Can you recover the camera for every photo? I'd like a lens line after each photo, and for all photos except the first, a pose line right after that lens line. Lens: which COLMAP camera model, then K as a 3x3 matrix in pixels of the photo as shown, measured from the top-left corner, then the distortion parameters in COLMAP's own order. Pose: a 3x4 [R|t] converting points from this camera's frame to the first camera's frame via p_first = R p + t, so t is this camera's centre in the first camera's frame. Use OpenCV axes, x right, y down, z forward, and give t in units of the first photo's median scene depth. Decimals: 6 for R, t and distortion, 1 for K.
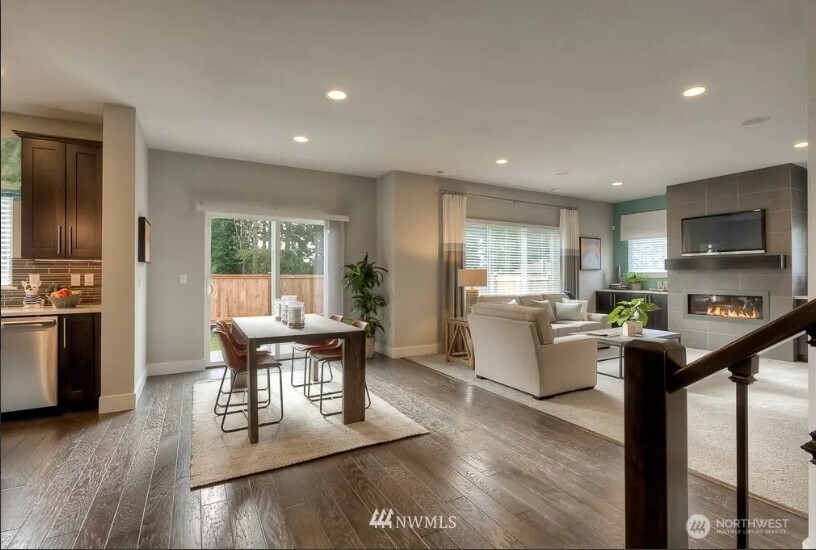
lens RADIAL K [[386.2, 0, 416.6], [0, 386.2, 272.7], [0, 0, 1]] dist [-0.015944, 0.000396]
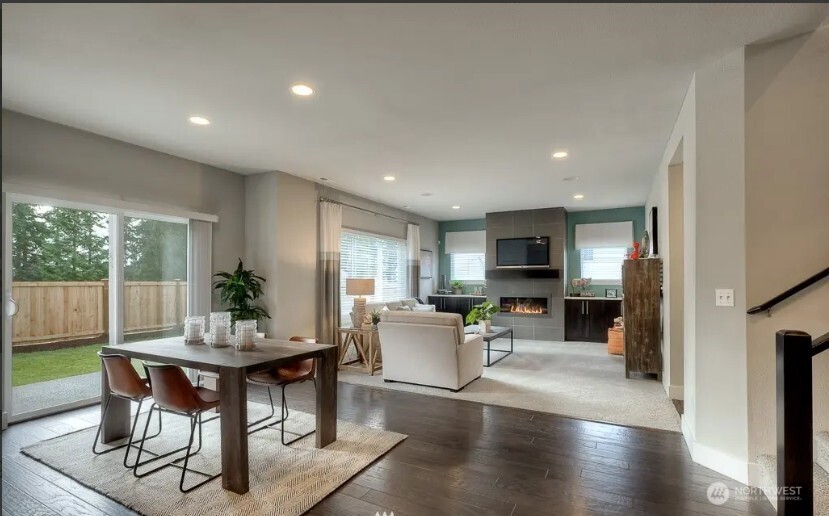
lens RADIAL K [[382.9, 0, 415.8], [0, 382.9, 280.9], [0, 0, 1]] dist [-0.007829, -0.000773]
pose [[0.847336, -0.002155, 0.531052, -0.238404], [-0.002390, 0.999966, 0.007871, -0.009687], [-0.531051, -0.007939, 0.847302, 0.048380]]
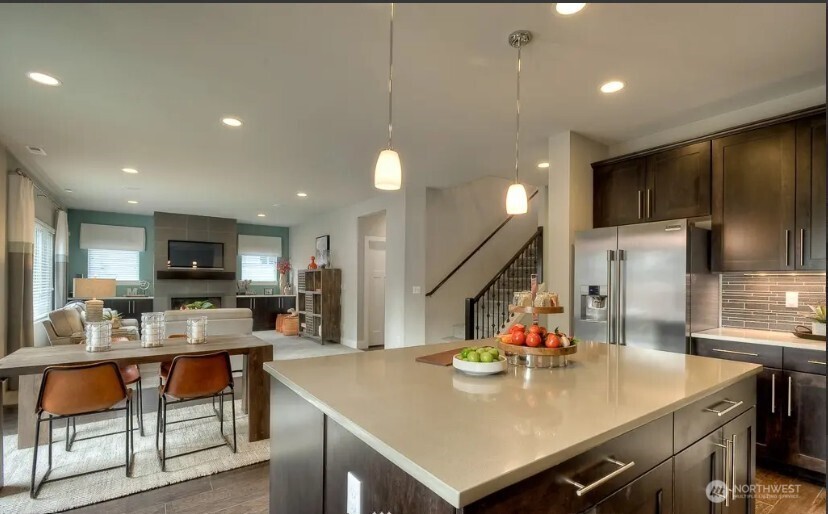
lens RADIAL K [[382.5, 0, 415.3], [0, 382.5, 279.8], [0, 0, 1]] dist [-0.007829, -0.000773]
pose [[-0.096628, 0.003750, 0.995313, -0.694909], [-0.012262, 0.999913, -0.004958, -0.010180], [-0.995245, -0.012683, -0.096574, 0.307690]]
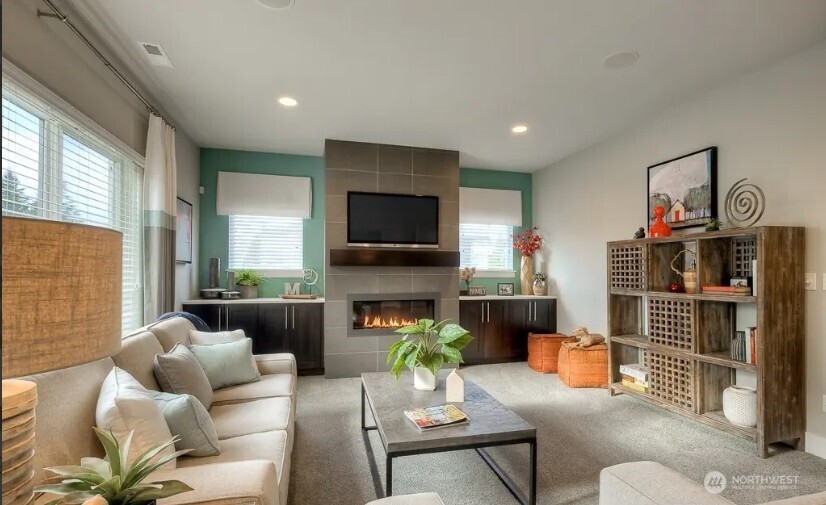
lens RADIAL K [[389.7, 0, 417.5], [0, 389.7, 270.8], [0, 0, 1]] dist [-0.002167, -0.000132]
pose [[0.259580, 0.008757, 0.965682, 0.054269], [-0.008546, 0.999941, -0.006771, 0.004536], [-0.965684, -0.006495, 0.259640, 0.729243]]
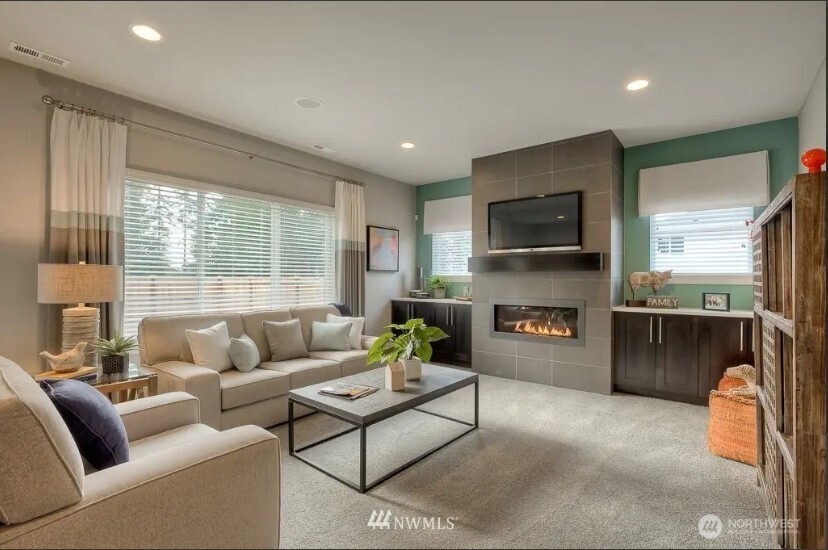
lens RADIAL K [[390.2, 0, 414.0], [0, 390.2, 275.0], [0, 0, 1]] dist [0.011449, 0.000117]
pose [[0.927986, 0.006254, 0.372562, 0.292061], [-0.005460, 0.999980, -0.003189, 0.001859], [-0.372575, 0.000925, 0.928002, 0.369088]]
